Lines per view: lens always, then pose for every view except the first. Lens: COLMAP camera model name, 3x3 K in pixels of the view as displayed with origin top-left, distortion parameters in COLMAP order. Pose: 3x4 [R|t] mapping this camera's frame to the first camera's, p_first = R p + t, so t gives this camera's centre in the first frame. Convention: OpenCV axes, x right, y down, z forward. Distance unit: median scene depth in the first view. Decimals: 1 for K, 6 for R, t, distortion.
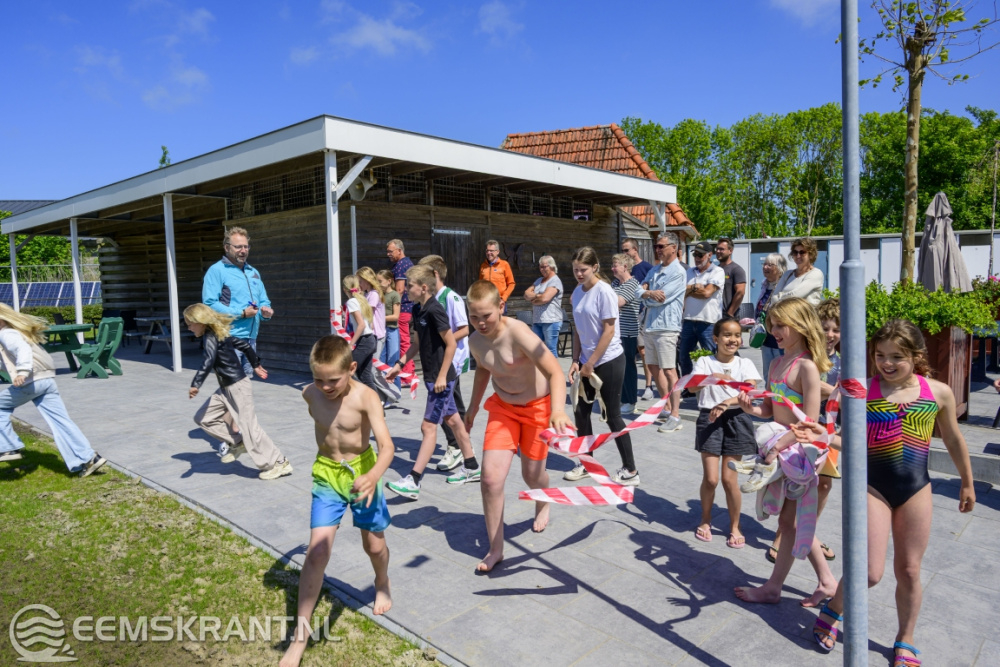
lens RADIAL K [[718.4, 0, 482.6], [0, 718.4, 325.2], [0, 0, 1]] dist [0.000986, 0.001382]
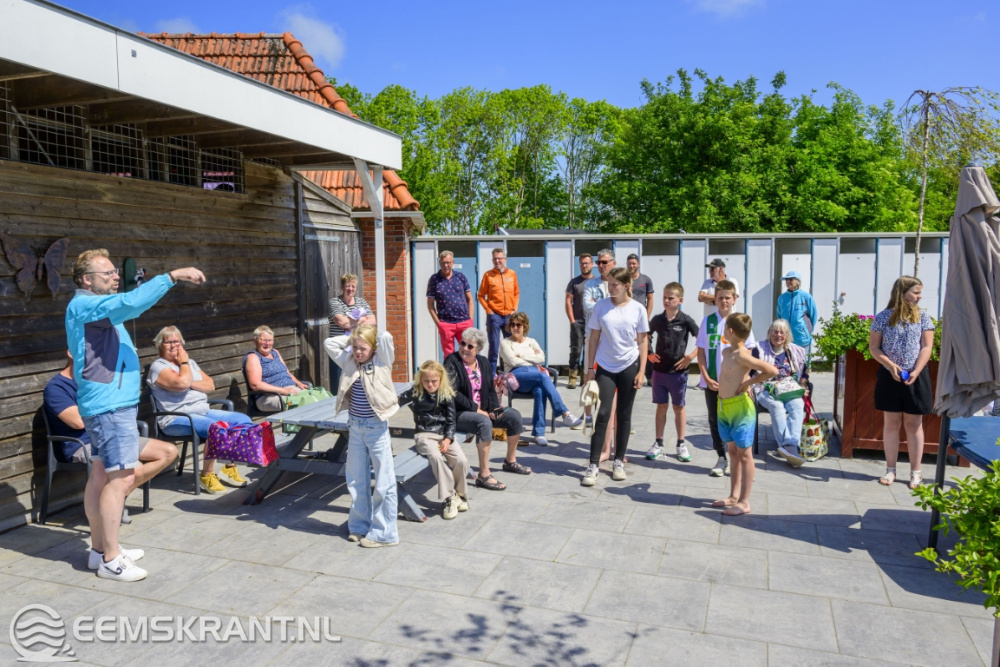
lens RADIAL K [[718.4, 0, 482.6], [0, 718.4, 325.2], [0, 0, 1]] dist [0.000986, 0.001382]
pose [[0.913059, -0.024789, 0.407073, 0.095470], [0.014503, 0.999493, 0.028334, -0.062394], [-0.407569, -0.019967, 0.912956, 0.453272]]
